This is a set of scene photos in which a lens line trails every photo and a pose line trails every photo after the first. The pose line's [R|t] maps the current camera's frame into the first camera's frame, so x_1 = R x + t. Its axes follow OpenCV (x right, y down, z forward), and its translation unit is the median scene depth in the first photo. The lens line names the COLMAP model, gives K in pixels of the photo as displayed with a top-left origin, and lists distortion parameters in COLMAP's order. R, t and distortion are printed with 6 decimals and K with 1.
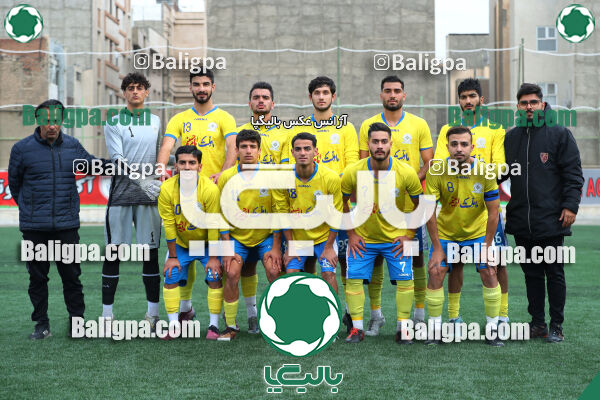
lens RADIAL K [[2424.3, 0, 300.0], [0, 2424.3, 200.0], [0, 0, 1]] dist [-0.133099, -8.594222]
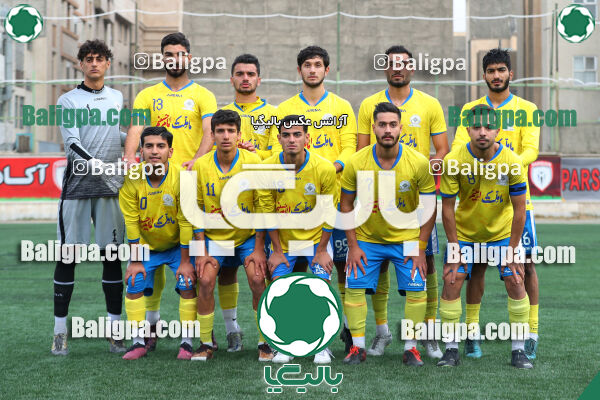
lens RADIAL K [[2424.3, 0, 300.0], [0, 2424.3, 200.0], [0, 0, 1]] dist [-0.133099, -8.594222]
pose [[0.999911, 0.006255, -0.011824, 0.013066], [-0.006155, 0.999945, 0.008487, -0.004858], [0.011877, -0.008414, 0.999894, 0.158231]]
